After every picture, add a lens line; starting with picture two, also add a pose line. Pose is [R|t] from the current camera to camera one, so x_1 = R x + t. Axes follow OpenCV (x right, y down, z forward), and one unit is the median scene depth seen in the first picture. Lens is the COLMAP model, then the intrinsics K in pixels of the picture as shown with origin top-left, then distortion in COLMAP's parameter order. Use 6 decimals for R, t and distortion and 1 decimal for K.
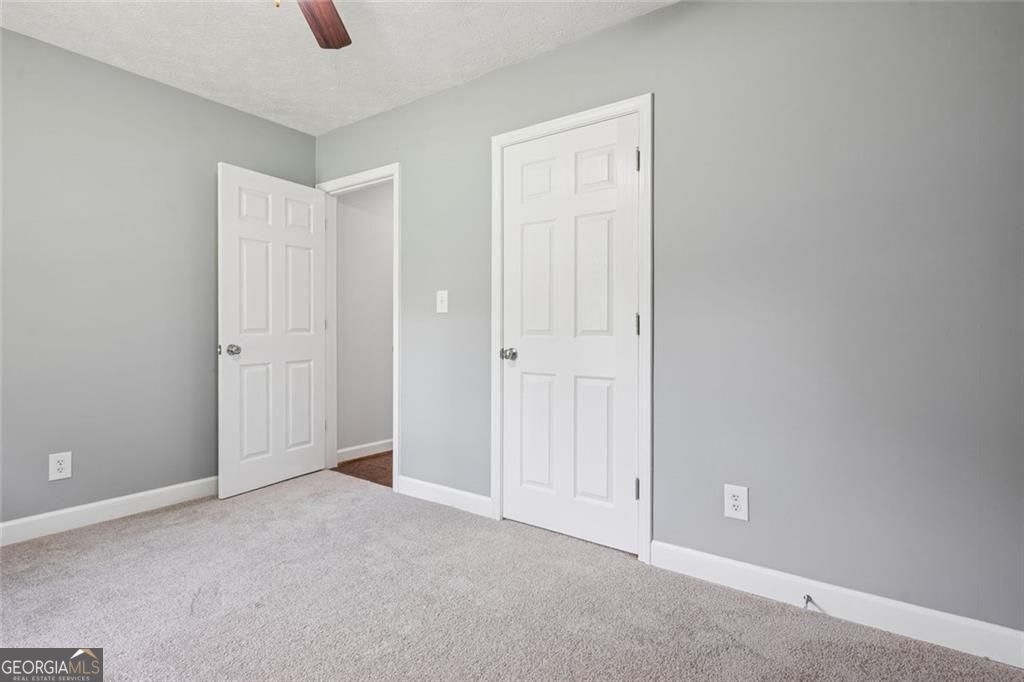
lens RADIAL K [[486.0, 0, 512.6], [0, 486.0, 321.6], [0, 0, 1]] dist [0.001684, 0.000075]
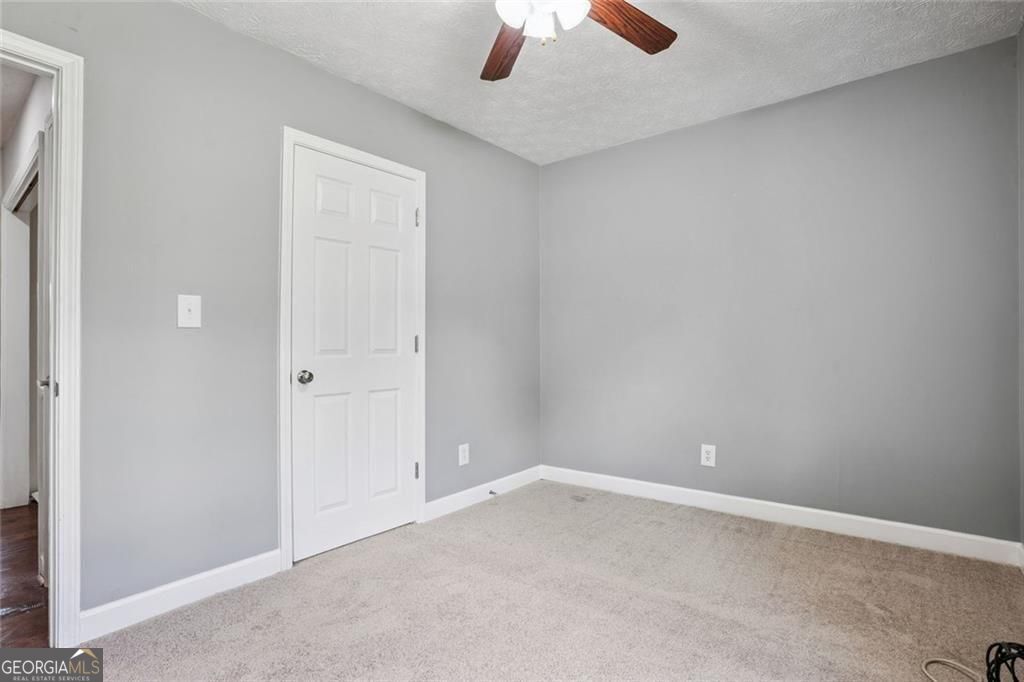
lens RADIAL K [[500.8, 0, 512.0], [0, 500.8, 341.0], [0, 0, 1]] dist [0.000558, -0.000274]
pose [[0.085908, 0.009550, 0.996257, -1.051457], [-0.003871, 0.999950, -0.009251, 0.007888], [-0.996296, -0.003061, 0.085941, 0.618504]]
